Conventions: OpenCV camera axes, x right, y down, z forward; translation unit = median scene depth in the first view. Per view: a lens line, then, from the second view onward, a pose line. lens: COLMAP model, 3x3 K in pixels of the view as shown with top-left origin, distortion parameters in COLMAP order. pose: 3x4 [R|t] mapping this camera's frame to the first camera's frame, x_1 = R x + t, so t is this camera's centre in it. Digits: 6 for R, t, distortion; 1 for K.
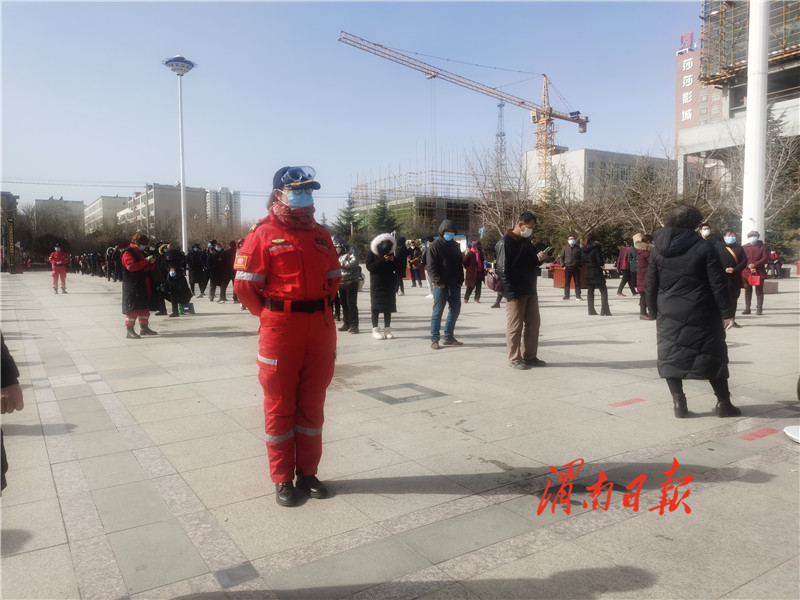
lens RADIAL K [[610.6, 0, 400.0], [0, 610.6, 300.0], [0, 0, 1]] dist [0.087211, -0.122800]
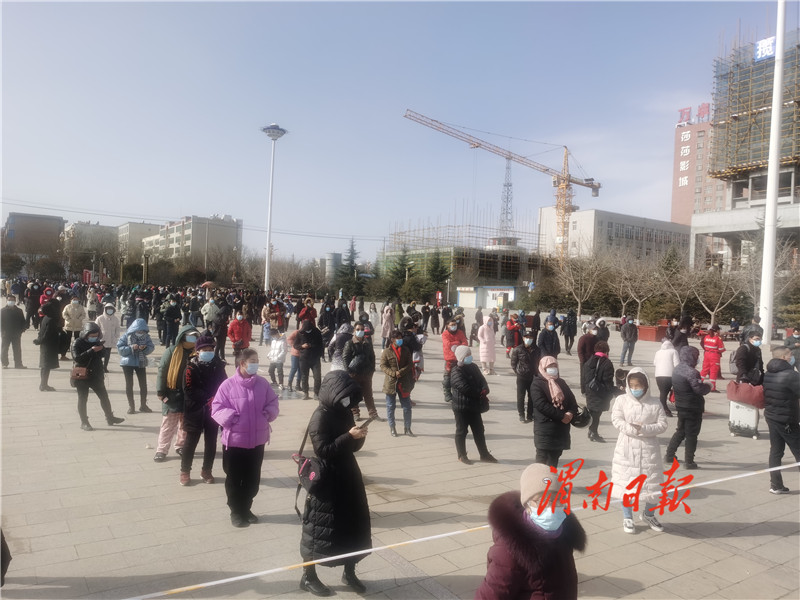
lens RADIAL K [[610.6, 0, 400.0], [0, 610.6, 300.0], [0, 0, 1]] dist [0.087211, -0.122800]
pose [[0.998365, 0.053123, 0.021088, -0.080237], [-0.051879, 0.997098, -0.055712, -0.000644], [-0.023986, 0.054527, 0.998224, -0.115872]]
